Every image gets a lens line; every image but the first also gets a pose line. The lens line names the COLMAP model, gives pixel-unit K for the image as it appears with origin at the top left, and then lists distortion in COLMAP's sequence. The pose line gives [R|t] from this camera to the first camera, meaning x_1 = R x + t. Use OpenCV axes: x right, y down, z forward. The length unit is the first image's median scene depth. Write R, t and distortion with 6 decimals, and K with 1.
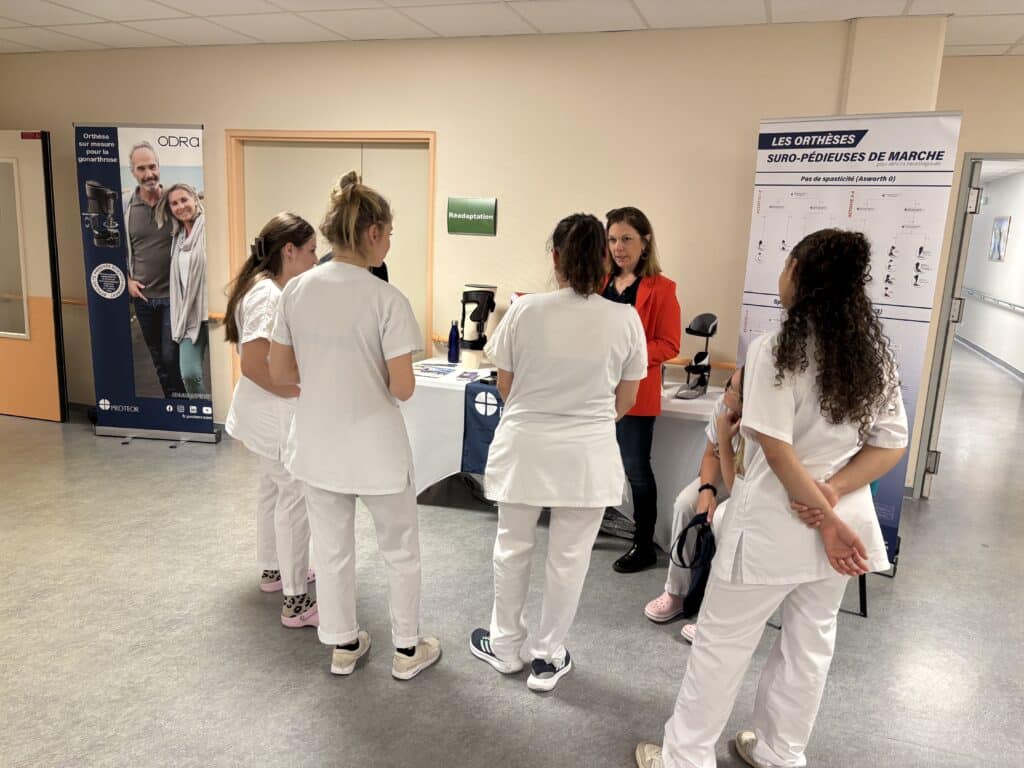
lens RADIAL K [[799.7, 0, 510.8], [0, 799.7, 328.3], [0, 0, 1]] dist [0.036222, -0.001247]
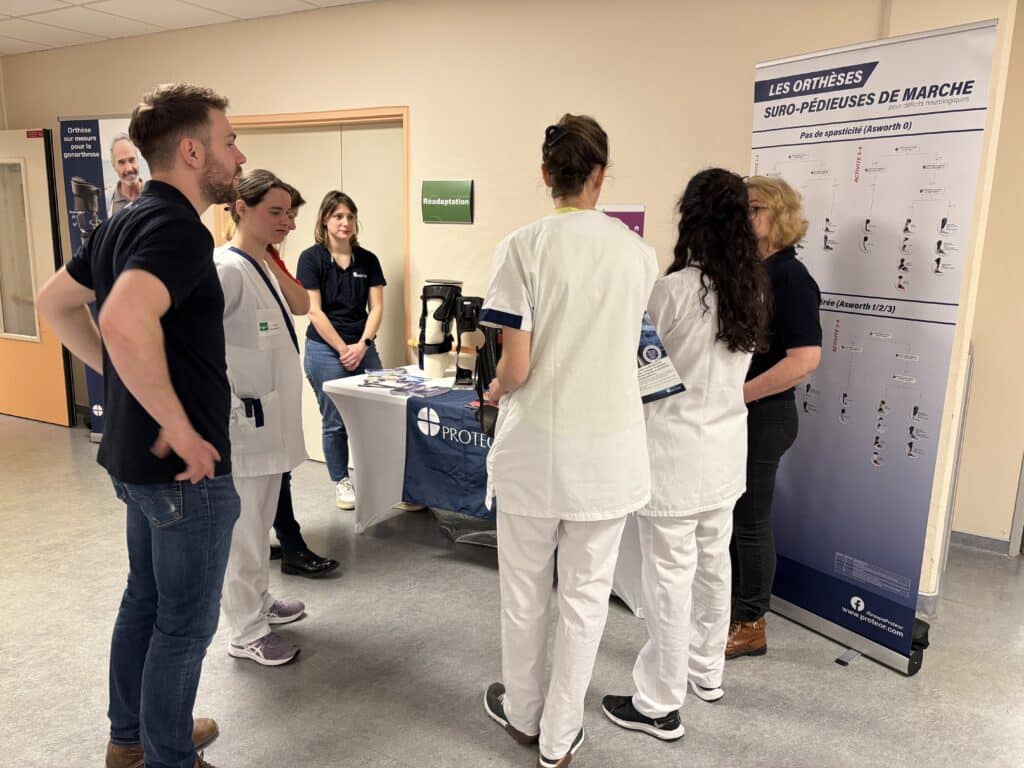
lens RADIAL K [[799.7, 0, 510.8], [0, 799.7, 328.3], [0, 0, 1]] dist [0.036222, -0.001247]
pose [[0.987977, -0.004090, -0.154545, 0.157811], [0.004680, 0.999983, 0.003453, -0.005389], [0.154529, -0.004135, 0.987980, 0.155156]]
